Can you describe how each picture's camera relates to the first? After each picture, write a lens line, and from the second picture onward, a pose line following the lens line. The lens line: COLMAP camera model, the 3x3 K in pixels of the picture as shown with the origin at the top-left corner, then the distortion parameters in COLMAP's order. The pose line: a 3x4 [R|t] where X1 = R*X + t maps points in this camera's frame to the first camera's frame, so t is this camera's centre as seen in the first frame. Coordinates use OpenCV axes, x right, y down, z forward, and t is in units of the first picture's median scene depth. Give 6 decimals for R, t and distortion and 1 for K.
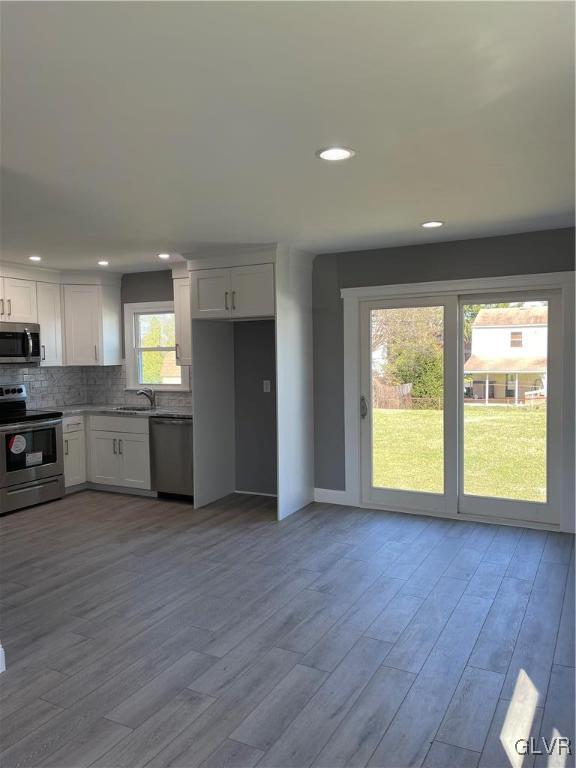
lens RADIAL K [[580.9, 0, 288.0], [0, 580.9, 384.0], [0, 0, 1]] dist [0.012986, 0.002970]
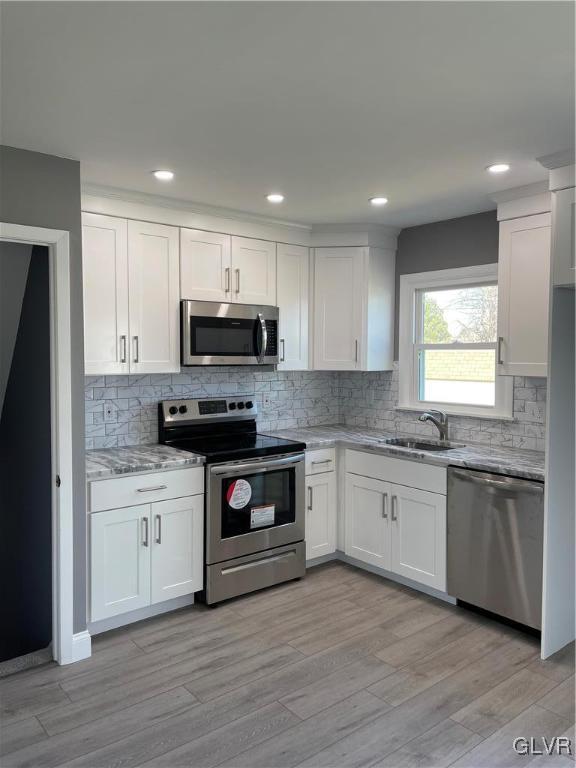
lens RADIAL K [[580.9, 0, 288.0], [0, 580.9, 384.0], [0, 0, 1]] dist [0.012986, 0.002970]
pose [[0.923677, 0.035781, -0.381497, -0.162493], [-0.034959, 0.999347, 0.009088, -0.021767], [0.381573, 0.004942, 0.924325, 0.396464]]
